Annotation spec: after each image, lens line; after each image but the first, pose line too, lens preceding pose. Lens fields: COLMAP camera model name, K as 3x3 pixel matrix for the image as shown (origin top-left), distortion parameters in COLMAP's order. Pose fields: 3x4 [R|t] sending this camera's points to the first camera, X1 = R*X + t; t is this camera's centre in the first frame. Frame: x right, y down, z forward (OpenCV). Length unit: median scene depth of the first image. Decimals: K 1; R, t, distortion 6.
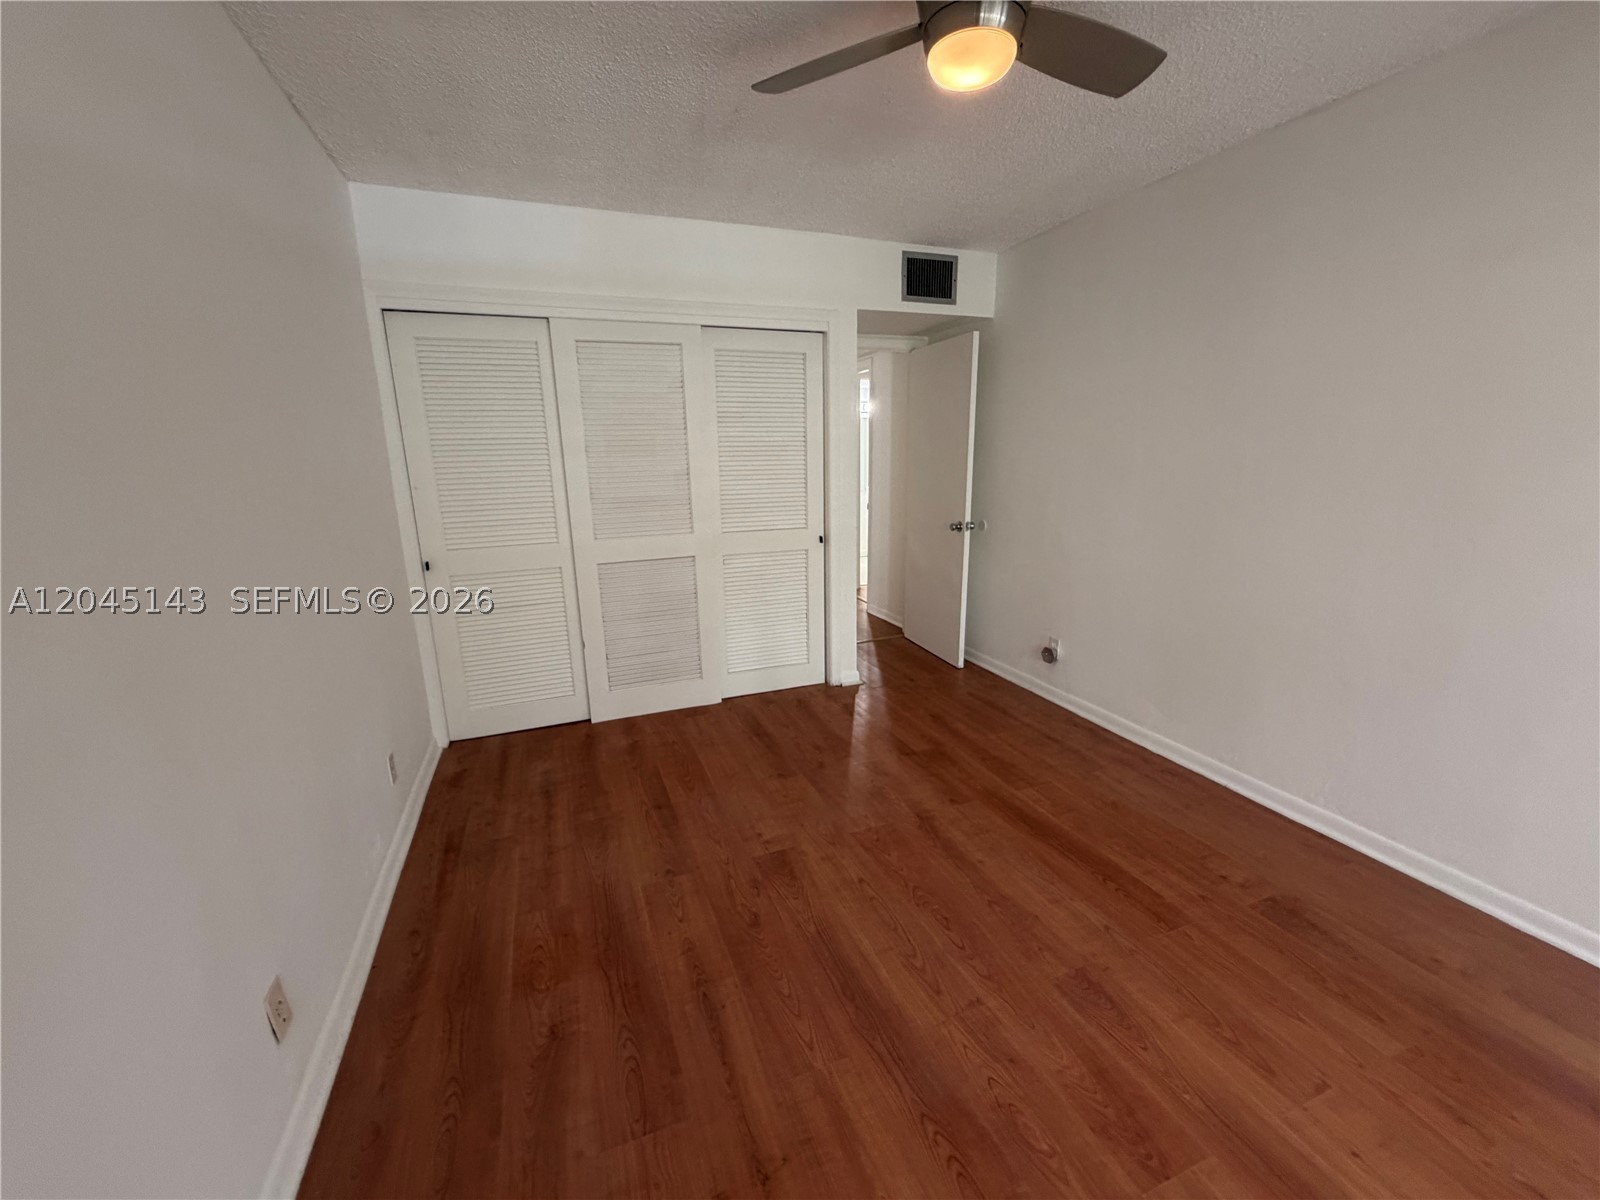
lens RADIAL K [[637.4, 0, 797.0], [0, 637.4, 599.7], [0, 0, 1]] dist [0.000680, 0.000294]
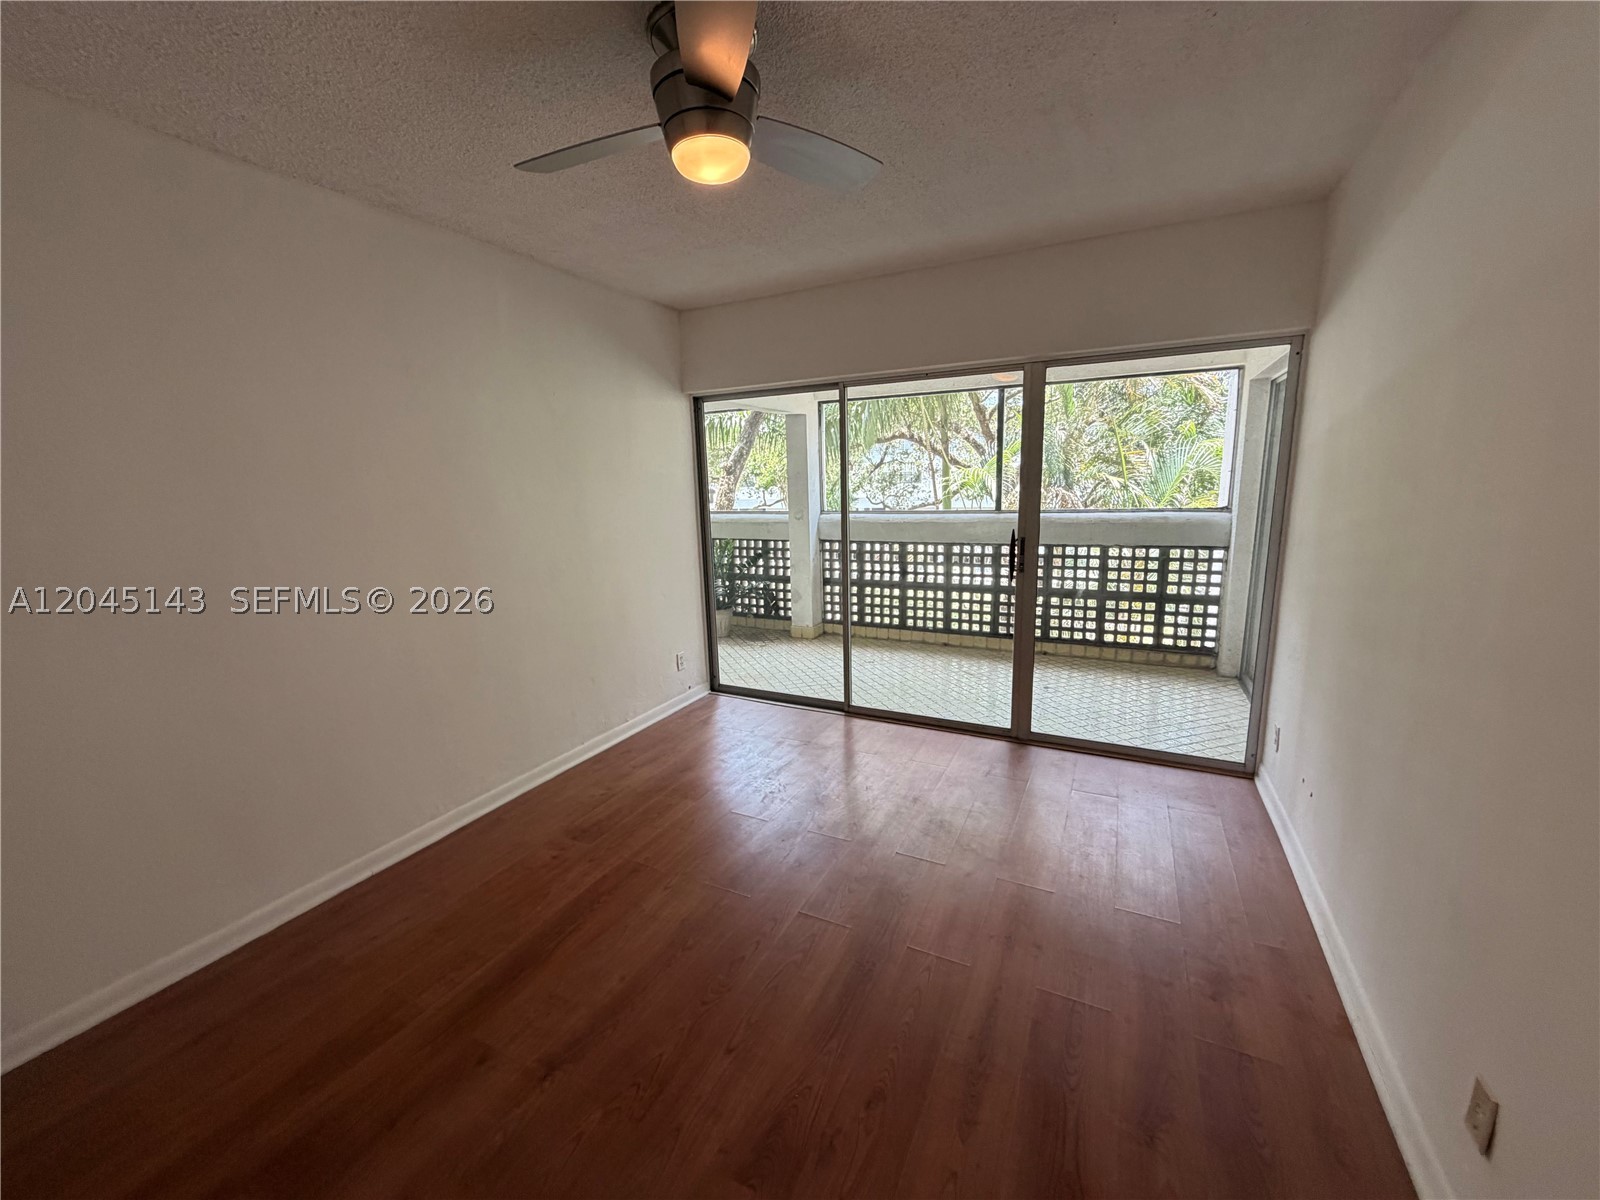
lens RADIAL K [[637.4, 0, 797.0], [0, 637.4, 599.7], [0, 0, 1]] dist [0.000680, 0.000294]
pose [[-0.667690, -0.099543, 0.737754, -0.464491], [0.213841, 0.923608, 0.318152, -0.291332], [-0.713065, 0.370189, -0.595397, 1.179065]]
